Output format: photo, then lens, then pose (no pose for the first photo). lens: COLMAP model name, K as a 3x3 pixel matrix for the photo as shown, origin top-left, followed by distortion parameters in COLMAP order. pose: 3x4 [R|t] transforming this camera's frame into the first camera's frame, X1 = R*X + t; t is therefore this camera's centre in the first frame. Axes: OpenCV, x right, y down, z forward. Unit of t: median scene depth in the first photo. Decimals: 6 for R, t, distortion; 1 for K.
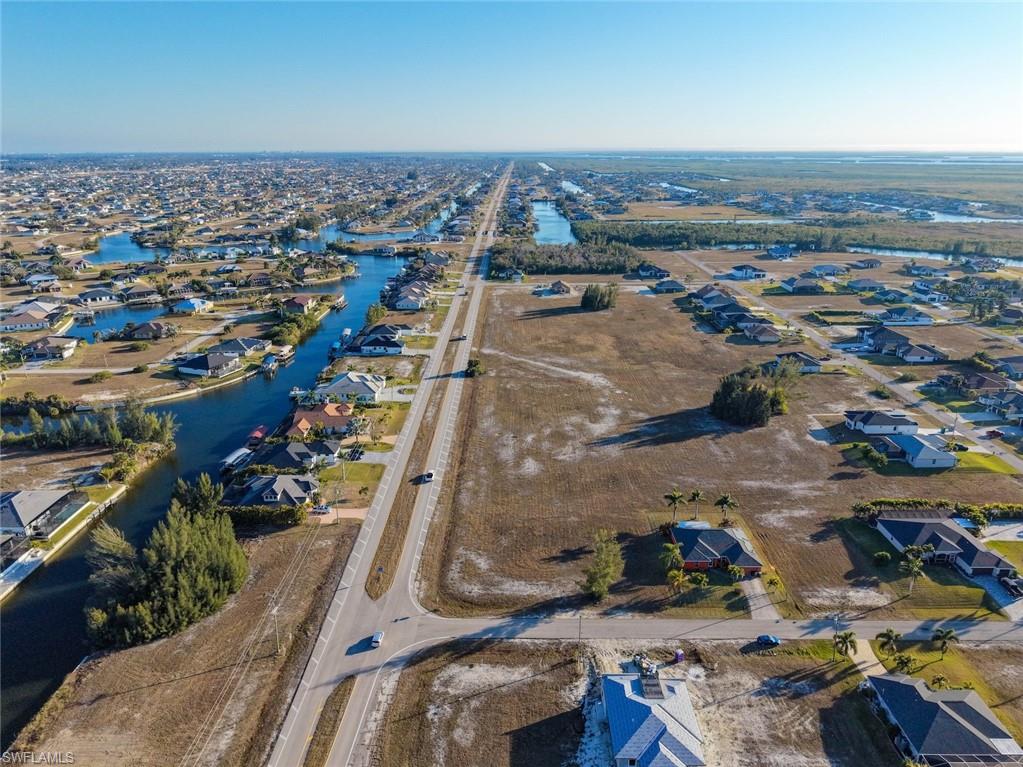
lens RADIAL K [[694.1, 0, 510.7], [0, 694.1, 388.7], [0, 0, 1]] dist [0.081644, -0.121206]
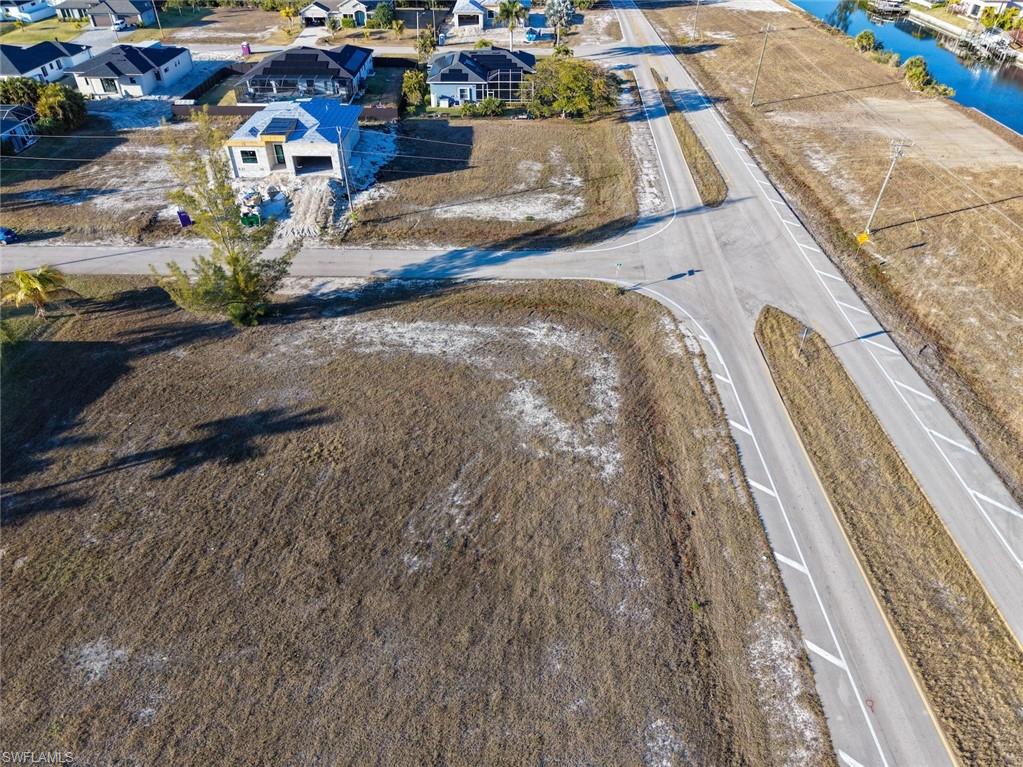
lens RADIAL K [[681.9, 0, 512.4], [0, 681.9, 384.2], [0, 0, 1]] dist [0.041392, -0.047662]
pose [[-0.999991, 0.003572, 0.002496, -0.029849], [0.004039, 0.544900, 0.838492, -0.022453], [0.001636, 0.838494, -0.544909, 1.044480]]
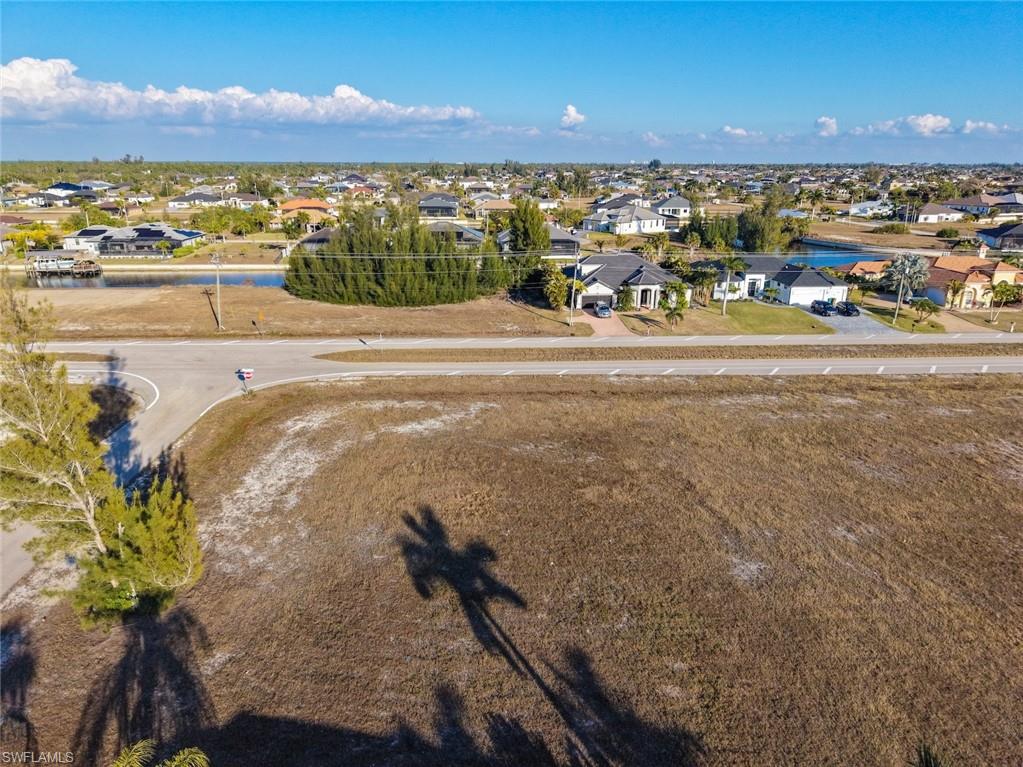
lens RADIAL K [[681.9, 0, 512.4], [0, 681.9, 384.2], [0, 0, 1]] dist [0.041392, -0.047662]
pose [[0.051069, 0.312855, -0.948427, 0.274779], [-0.326685, 0.902654, 0.280165, 0.097711], [0.943752, 0.295529, 0.148303, 0.883023]]
